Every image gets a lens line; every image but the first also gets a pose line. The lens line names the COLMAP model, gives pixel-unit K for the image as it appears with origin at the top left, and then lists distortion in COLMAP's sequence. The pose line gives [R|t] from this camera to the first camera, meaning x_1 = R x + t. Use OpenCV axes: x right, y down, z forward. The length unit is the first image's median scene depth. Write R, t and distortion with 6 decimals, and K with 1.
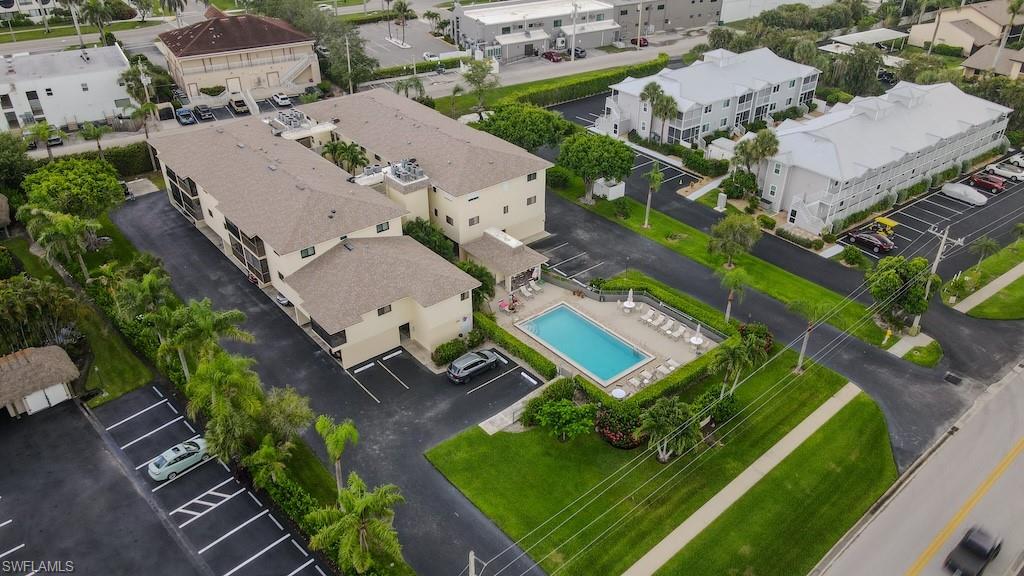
lens RADIAL K [[761.4, 0, 512.0], [0, 761.4, 288.0], [0, 0, 1]] dist [-0.002665, 0.031653]
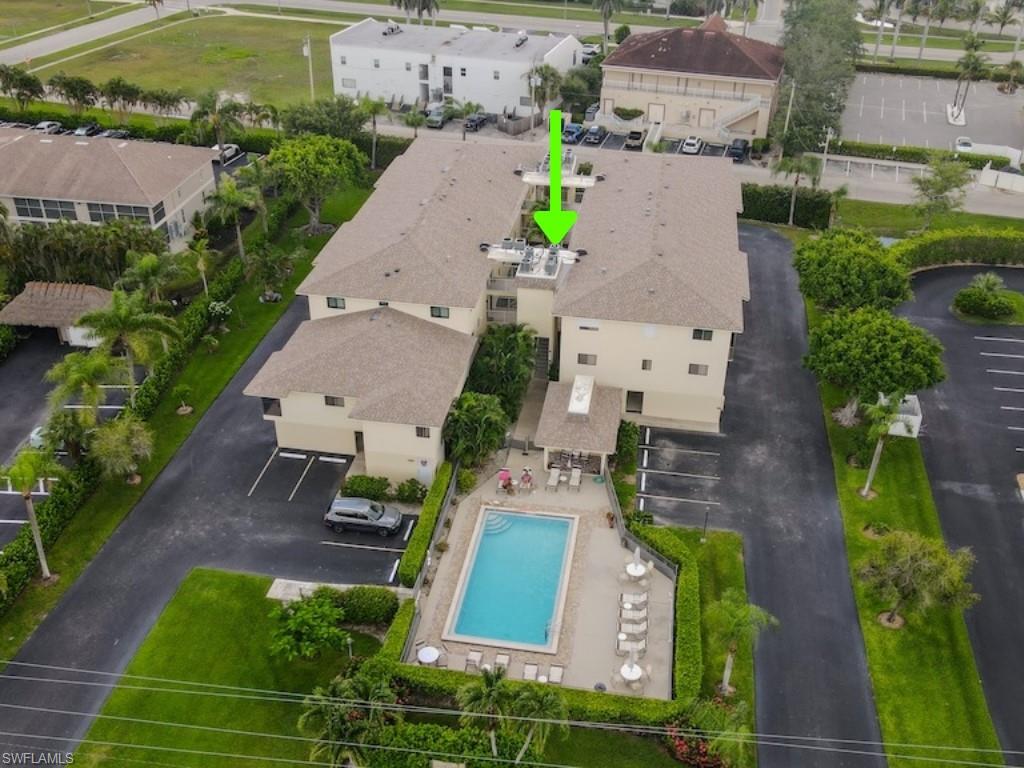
lens RADIAL K [[1011.1, 0, 512.0], [0, 1011.1, 384.0], [0, 0, 1]] dist [-0.006796, -0.003688]
pose [[0.656315, 0.399925, -0.639773, 0.453901], [-0.404338, 0.902347, 0.149269, -0.160711], [0.636994, 0.160717, 0.753929, 0.246995]]
